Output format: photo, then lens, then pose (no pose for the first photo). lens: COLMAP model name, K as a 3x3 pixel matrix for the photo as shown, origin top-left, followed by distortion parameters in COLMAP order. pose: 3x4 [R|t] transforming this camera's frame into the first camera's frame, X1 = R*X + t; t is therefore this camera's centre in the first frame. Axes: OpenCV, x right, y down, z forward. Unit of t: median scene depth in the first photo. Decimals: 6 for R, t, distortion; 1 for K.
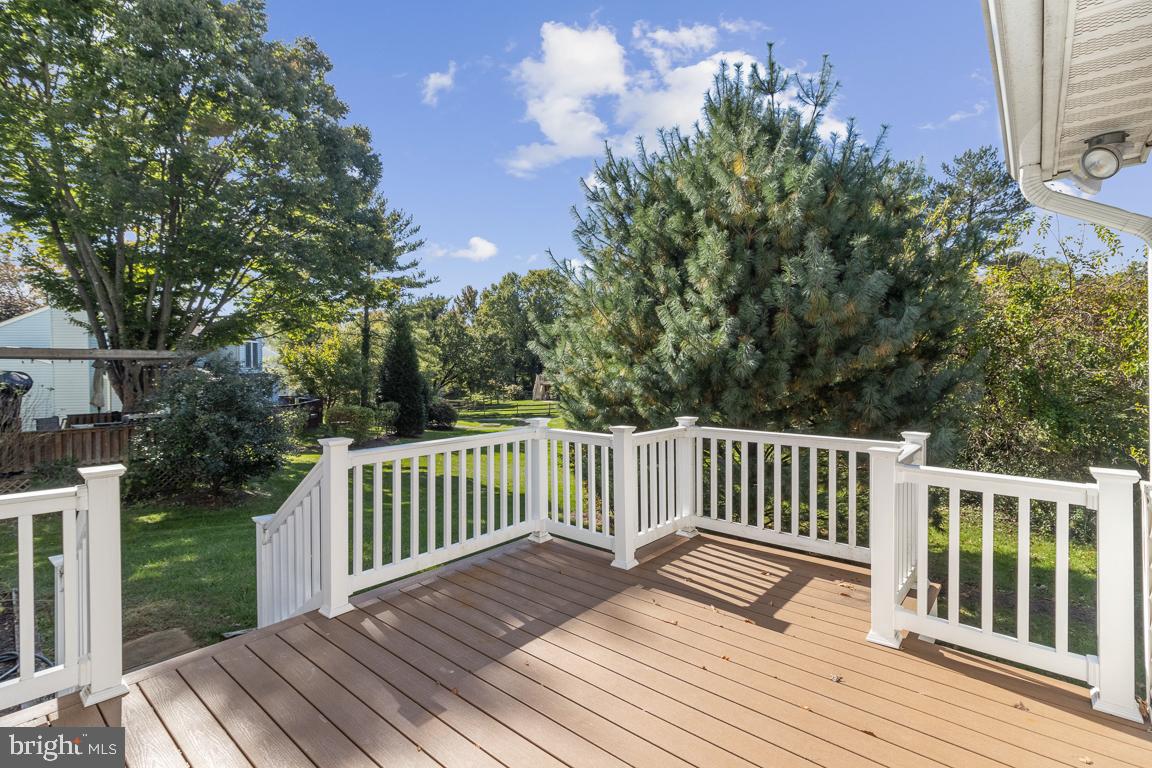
lens RADIAL K [[541.0, 0, 575.5], [0, 541.0, 377.7], [0, 0, 1]] dist [-0.006437, 0.000548]
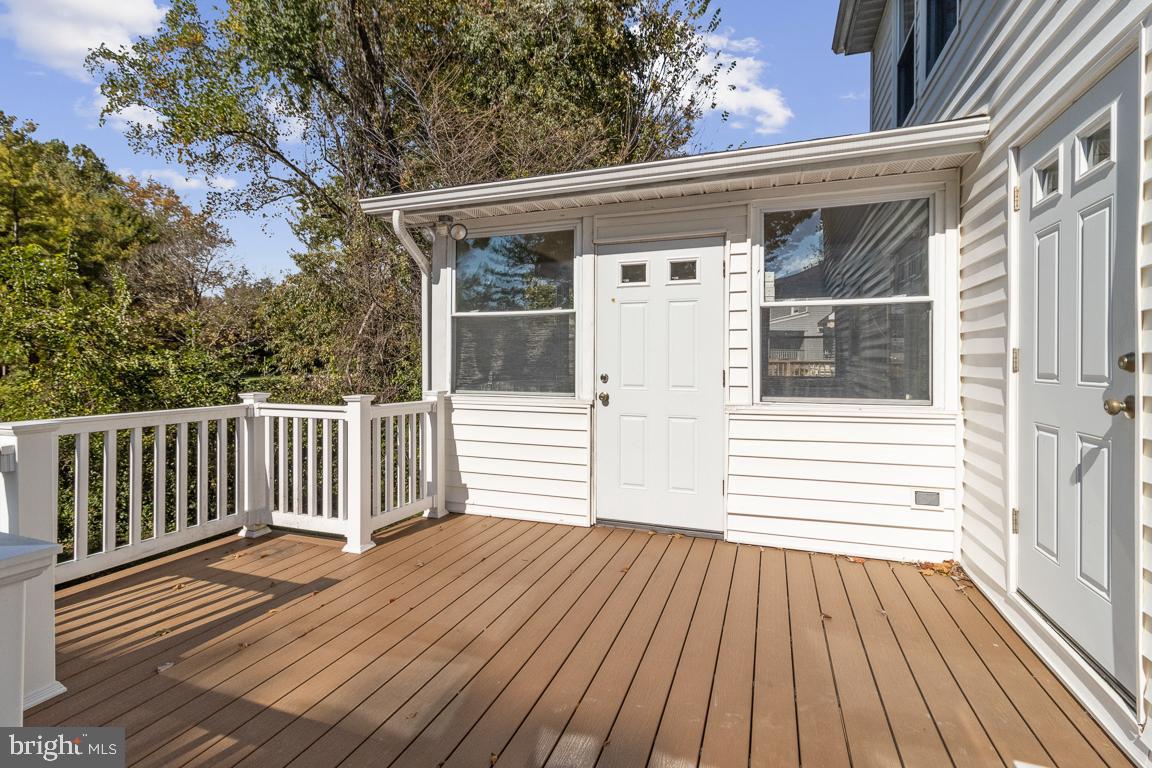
lens RADIAL K [[541.0, 0, 573.7], [0, 541.0, 358.4], [0, 0, 1]] dist [-0.006437, 0.000548]
pose [[-0.338304, -0.001903, 0.941035, -0.647057], [0.013578, 0.999884, 0.006903, 0.026896], [-0.940939, 0.015113, -0.338239, 0.768291]]
